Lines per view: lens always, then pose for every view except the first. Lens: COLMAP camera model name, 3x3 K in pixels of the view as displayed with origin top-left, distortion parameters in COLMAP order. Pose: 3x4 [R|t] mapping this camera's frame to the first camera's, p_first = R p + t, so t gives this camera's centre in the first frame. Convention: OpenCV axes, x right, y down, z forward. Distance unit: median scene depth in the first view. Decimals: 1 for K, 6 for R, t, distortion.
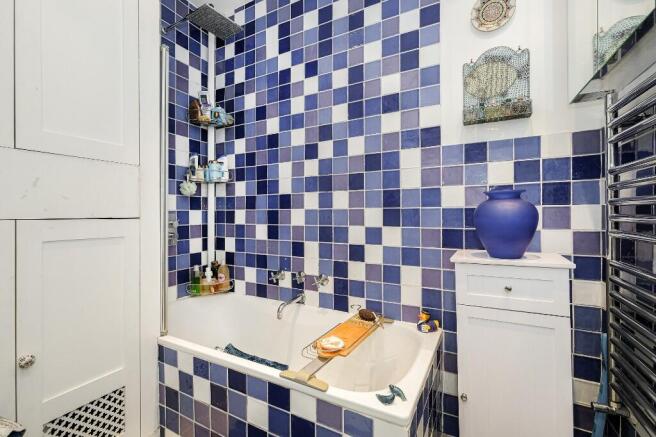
lens RADIAL K [[287.5, 0, 329.6], [0, 287.5, 216.3], [0, 0, 1]] dist [-0.007601, 0.000979]
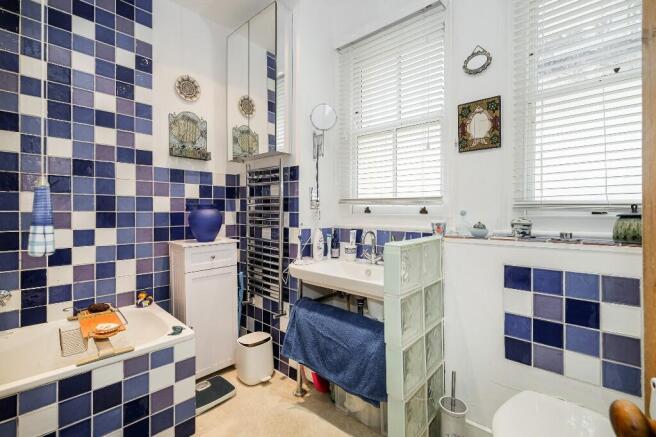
lens RADIAL K [[287.5, 0, 327.3], [0, 287.5, 214.3], [0, 0, 1]] dist [-0.007601, 0.000979]
pose [[0.281466, -0.003098, 0.959566, -0.669610], [0.006229, 0.999980, 0.001401, -0.016089], [-0.959551, 0.005583, 0.281480, -0.166688]]
